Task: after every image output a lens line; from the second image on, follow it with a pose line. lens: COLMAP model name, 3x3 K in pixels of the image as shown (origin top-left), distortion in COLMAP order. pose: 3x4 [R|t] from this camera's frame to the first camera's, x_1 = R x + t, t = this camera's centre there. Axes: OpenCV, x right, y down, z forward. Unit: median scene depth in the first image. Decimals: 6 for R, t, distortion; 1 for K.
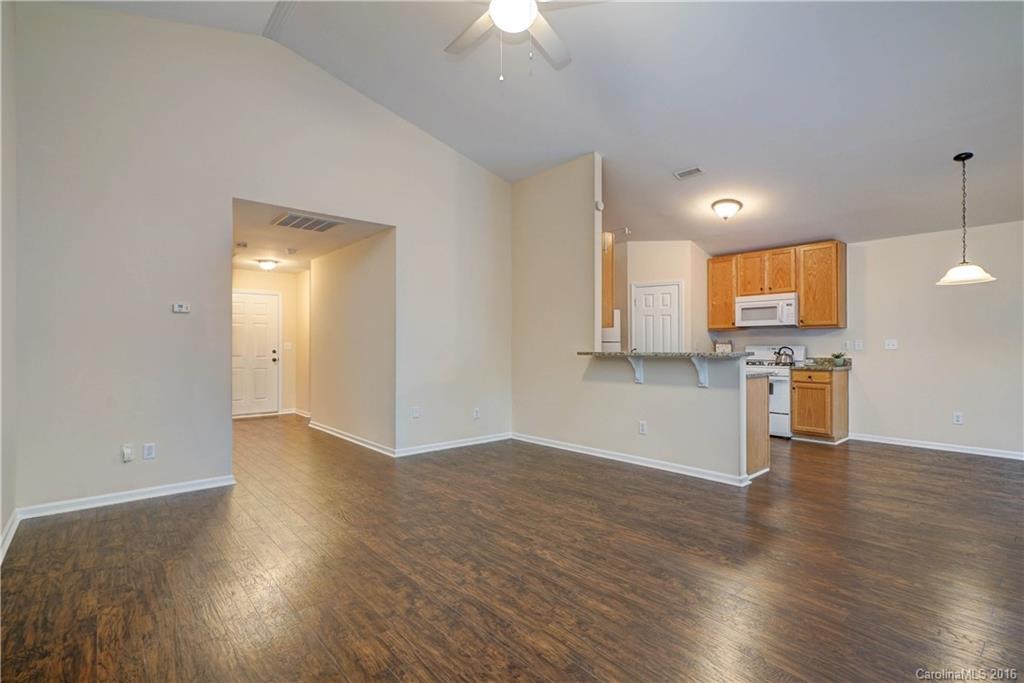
lens RADIAL K [[480.6, 0, 511.8], [0, 480.6, 343.8], [0, 0, 1]] dist [-0.000507, 0.000269]
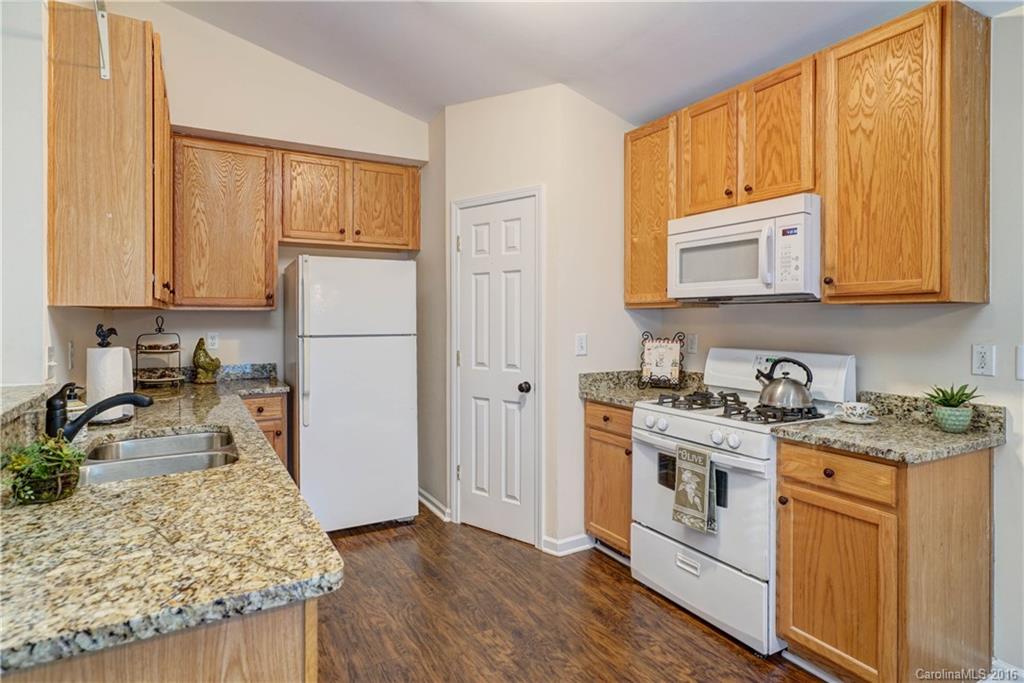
lens RADIAL K [[559.9, 0, 512.4], [0, 559.9, 316.1], [0, 0, 1]] dist [0.006707, 0.002711]
pose [[0.980120, 0.001990, -0.198394, 0.499991], [-0.001321, 0.999993, 0.003502, -0.026847], [0.198400, -0.003171, 0.980116, 0.629040]]
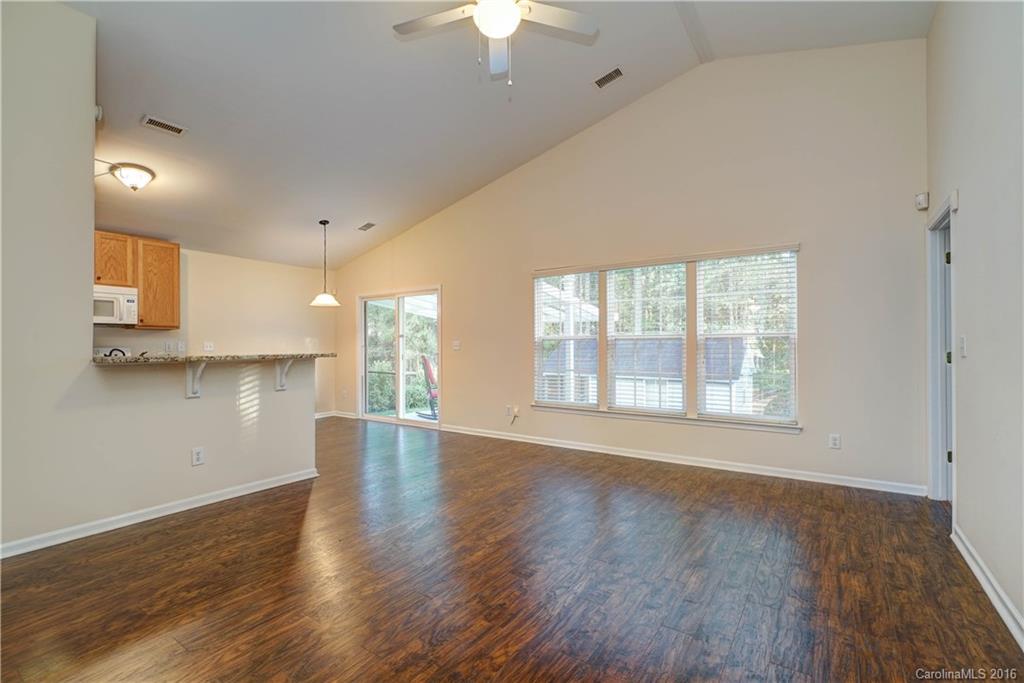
lens RADIAL K [[461.9, 0, 511.9], [0, 461.9, 344.0], [0, 0, 1]] dist [-0.003426, 0.000533]
pose [[-0.248920, 0.007466, 0.968495, -0.443479], [-0.001776, 0.999965, -0.008165, 0.003409], [-0.968522, -0.003753, -0.248898, 0.568903]]
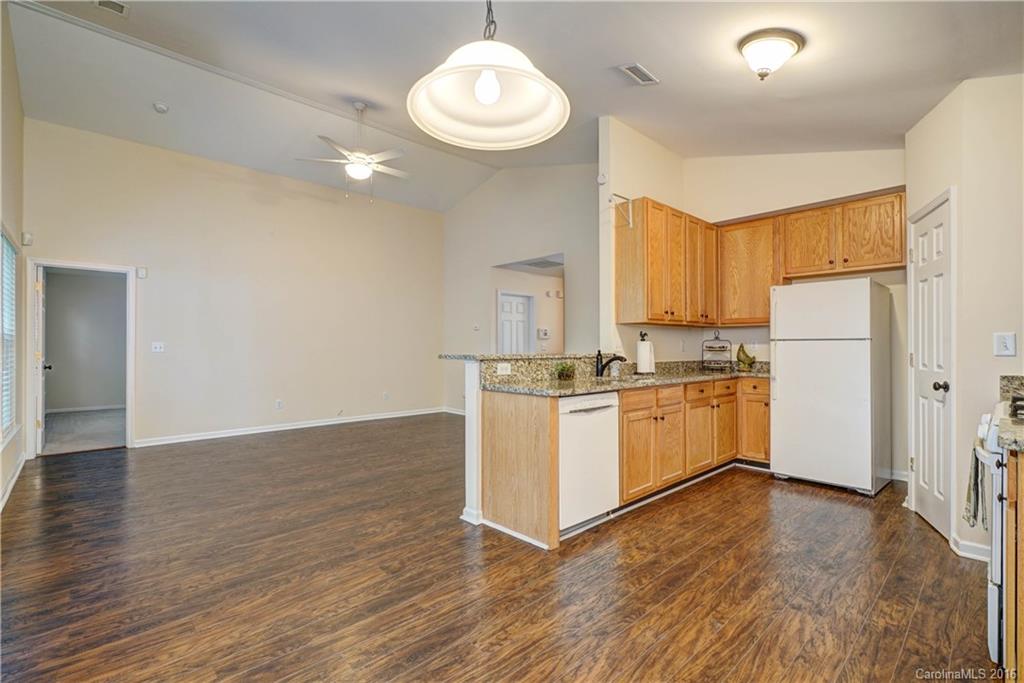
lens RADIAL K [[461.9, 0, 511.9], [0, 461.9, 344.0], [0, 0, 1]] dist [-0.003426, 0.000533]
pose [[0.035541, -0.003519, -0.999362, 0.865871], [0.005749, 0.999978, -0.003317, 0.001708], [0.999352, -0.005628, 0.035561, 0.720730]]
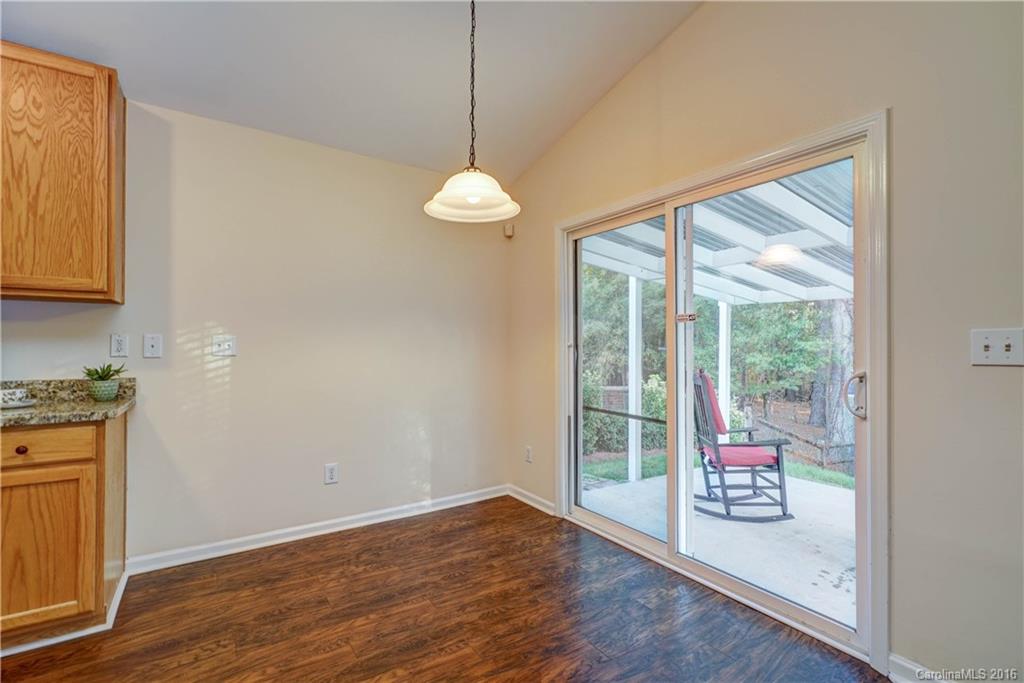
lens RADIAL K [[461.9, 0, 511.9], [0, 461.9, 344.0], [0, 0, 1]] dist [-0.003426, 0.000533]
pose [[0.127006, 0.007126, 0.991876, 0.366814], [-0.007647, 0.999952, -0.006205, 0.000839], [-0.991873, -0.006797, 0.127054, 0.651385]]
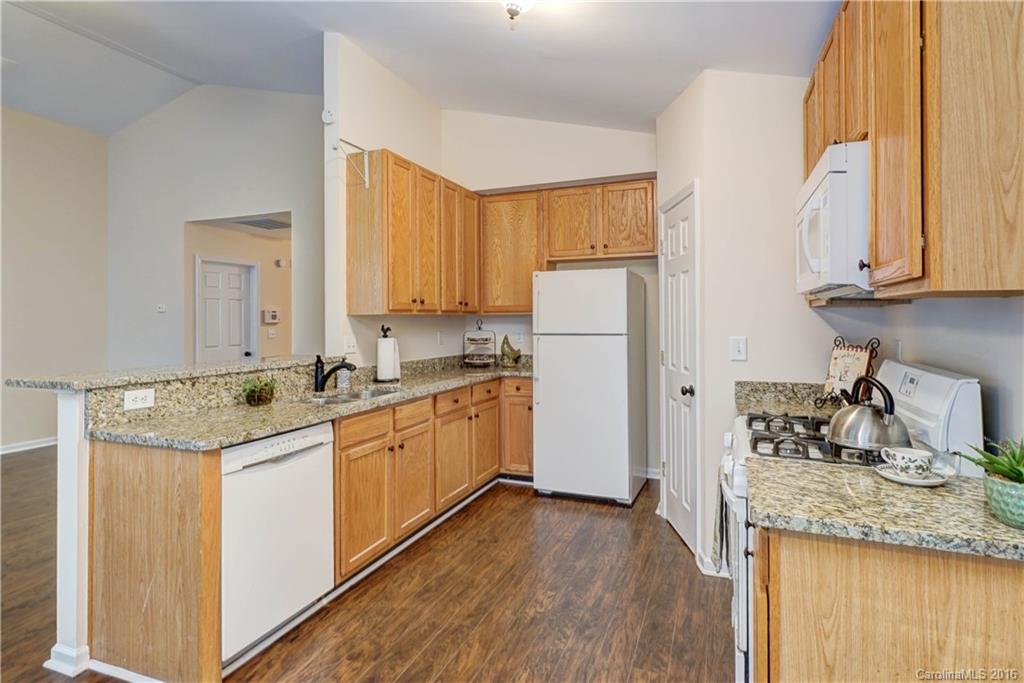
lens RADIAL K [[538.5, 0, 511.5], [0, 538.5, 312.7], [0, 0, 1]] dist [-0.003094, -0.000444]
pose [[0.459369, -0.012142, -0.888162, 0.790500], [0.010100, 0.999913, -0.008446, -0.026750], [0.888188, -0.005090, 0.459452, 0.790585]]
